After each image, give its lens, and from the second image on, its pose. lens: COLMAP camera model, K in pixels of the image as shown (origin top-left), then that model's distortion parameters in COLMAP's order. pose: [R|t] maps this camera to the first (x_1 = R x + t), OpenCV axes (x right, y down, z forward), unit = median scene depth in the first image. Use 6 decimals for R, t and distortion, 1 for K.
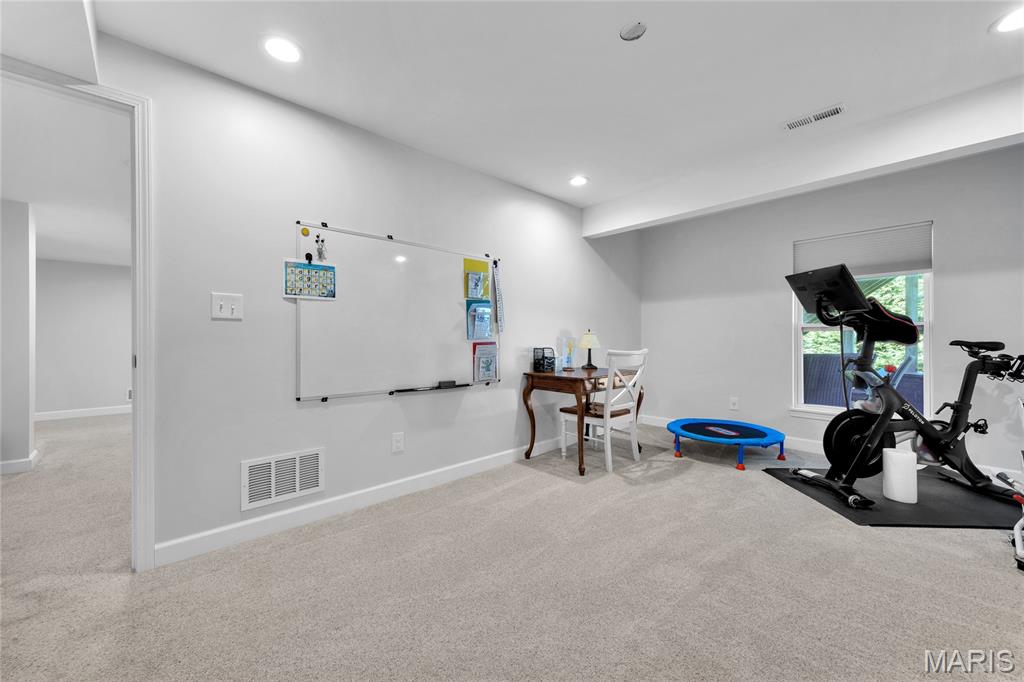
lens RADIAL K [[402.9, 0, 512.8], [0, 402.9, 338.0], [0, 0, 1]] dist [0.002747, 0.000283]
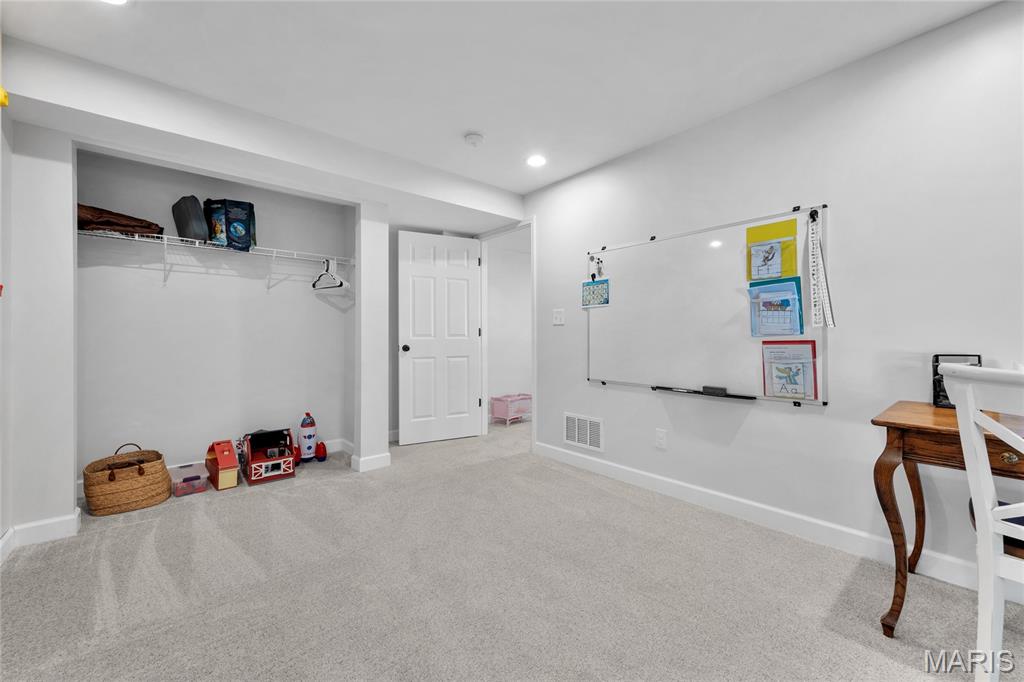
lens RADIAL K [[402.9, 0, 512.8], [0, 402.9, 338.0], [0, 0, 1]] dist [0.002747, 0.000283]
pose [[-0.056216, -0.000606, -0.998418, 0.840798], [0.002353, 0.999997, -0.000740, 0.007688], [0.998416, -0.002391, -0.056214, 0.779528]]
